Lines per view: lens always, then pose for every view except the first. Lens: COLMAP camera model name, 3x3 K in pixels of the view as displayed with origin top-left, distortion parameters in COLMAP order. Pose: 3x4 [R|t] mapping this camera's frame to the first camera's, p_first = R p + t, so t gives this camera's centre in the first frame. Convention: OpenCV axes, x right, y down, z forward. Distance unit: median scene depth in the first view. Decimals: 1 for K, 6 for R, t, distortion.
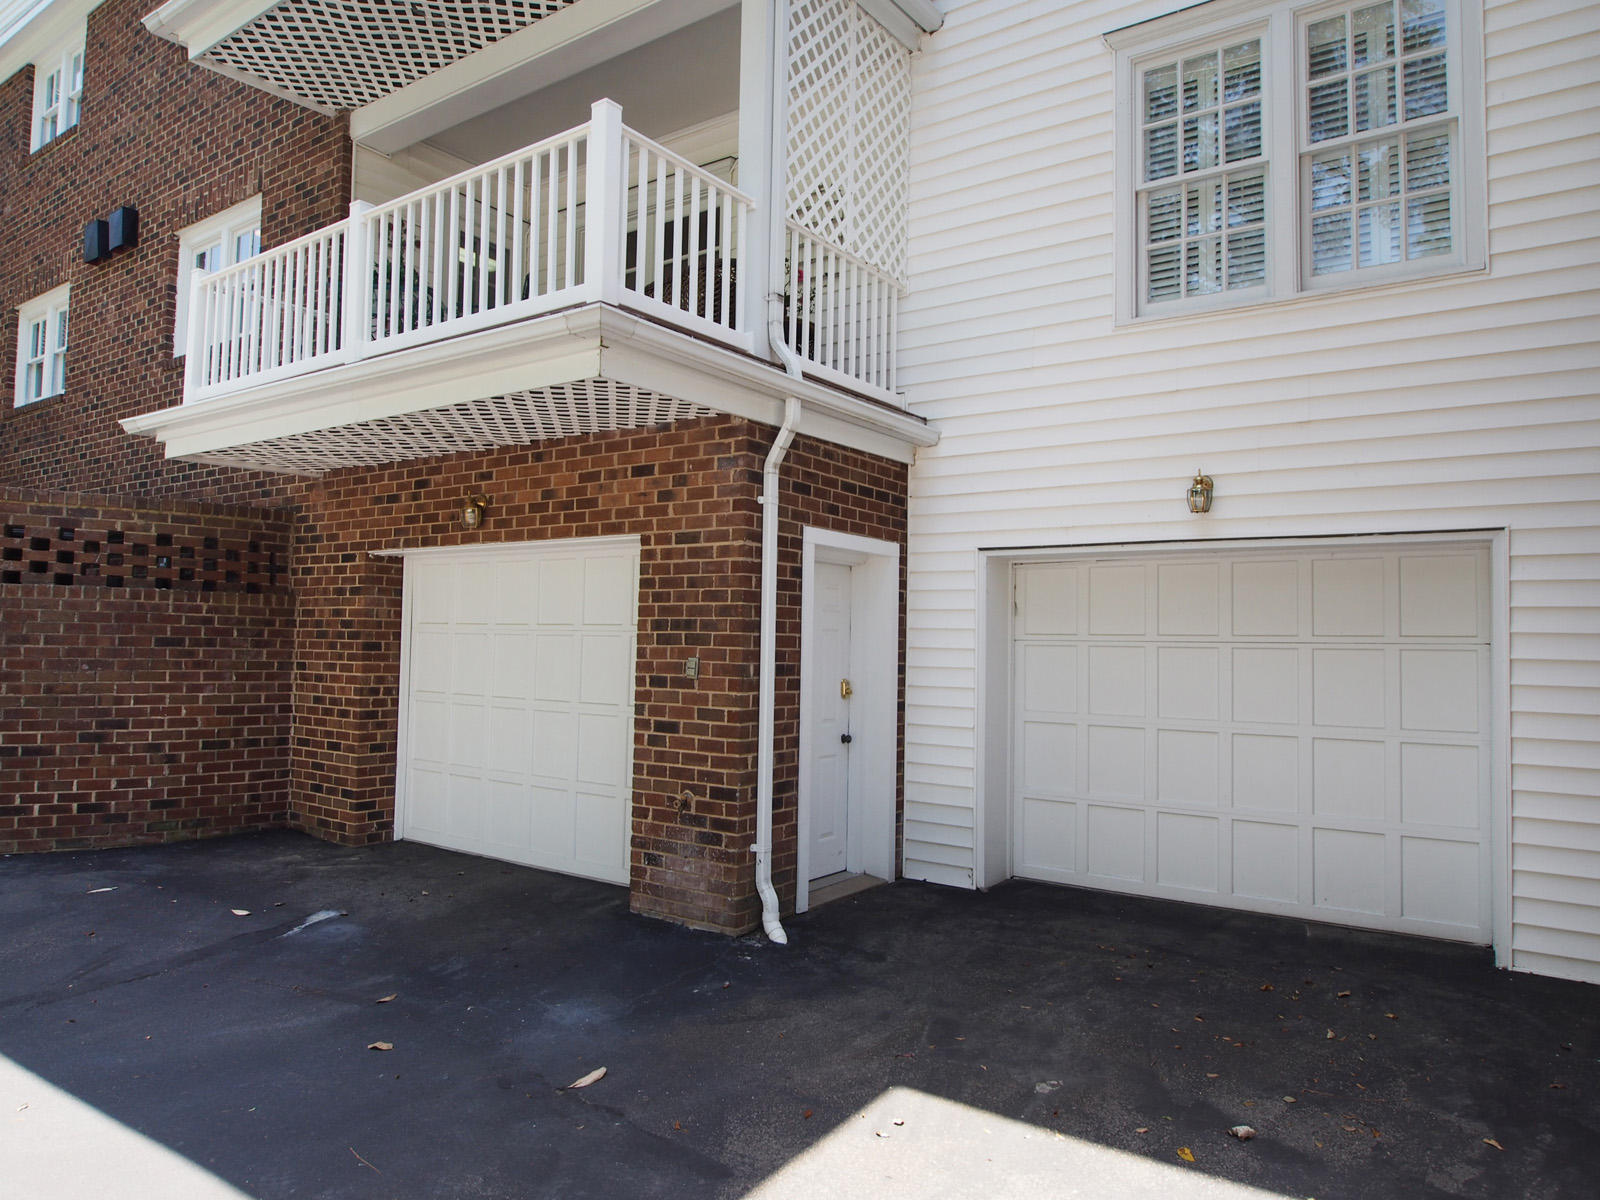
lens RADIAL K [[1055.1, 0, 790.5], [0, 1055.1, 603.0], [0, 0, 1]] dist [-0.019850, -0.002020]
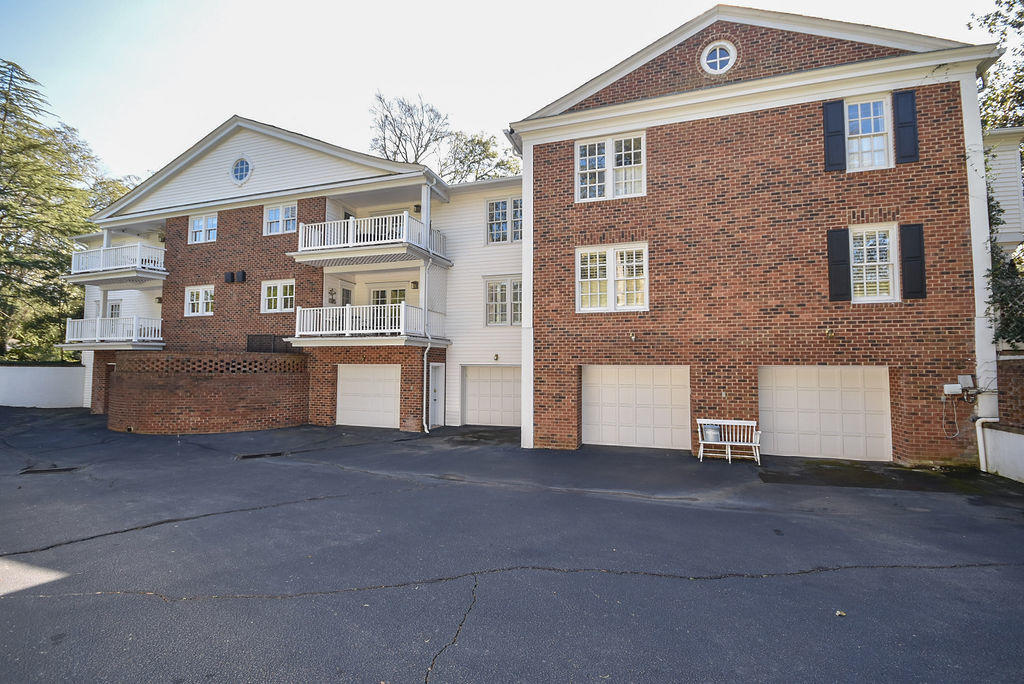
lens RADIAL K [[455.8, 0, 514.0], [0, 455.8, 345.8], [0, 0, 1]] dist [0.000330, -0.003532]
pose [[0.955117, 0.002002, 0.296223, -0.250376], [0.001081, 0.999947, -0.010242, -0.121023], [-0.296228, 0.010102, 0.955064, -1.324030]]
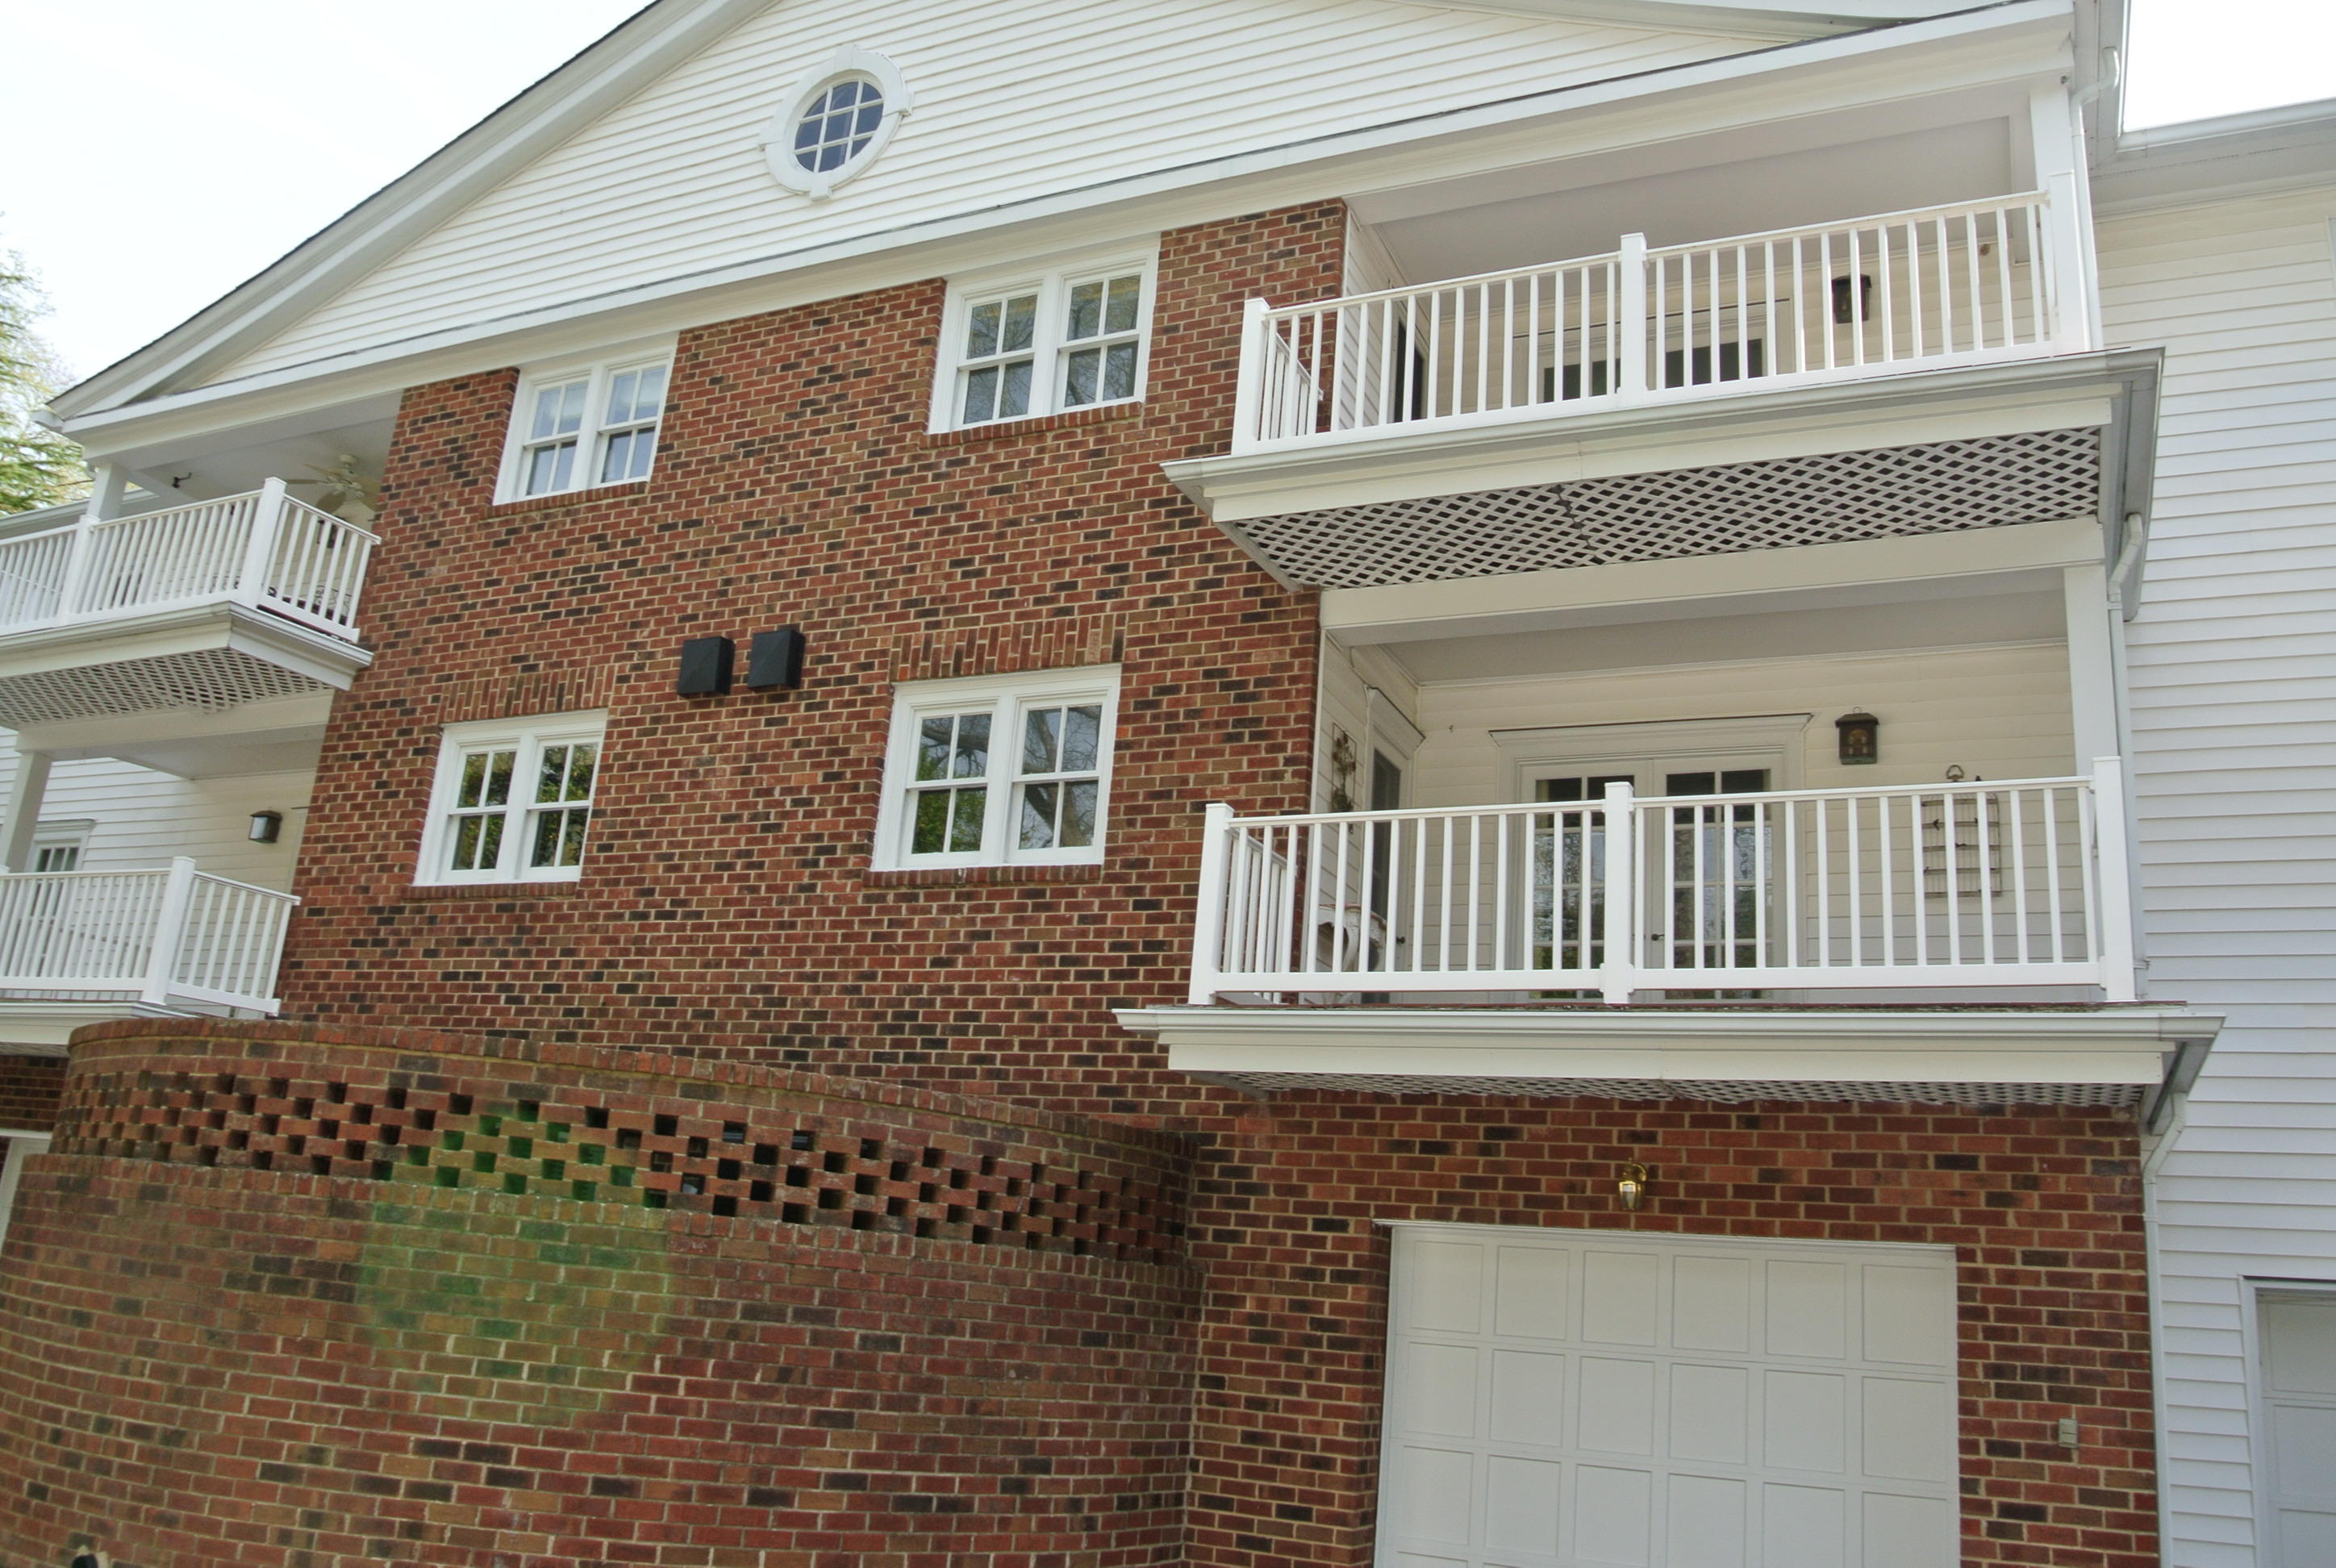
lens RADIAL K [[1869.6, 0, 1165.7], [0, 1869.6, 771.8], [0, 0, 1]] dist [-0.084931, 0.041555]
pose [[0.983362, 0.108429, 0.145746, -0.816550], [-0.070696, 0.967501, -0.242785, -0.029973], [-0.167334, 0.228442, 0.959069, -0.226521]]
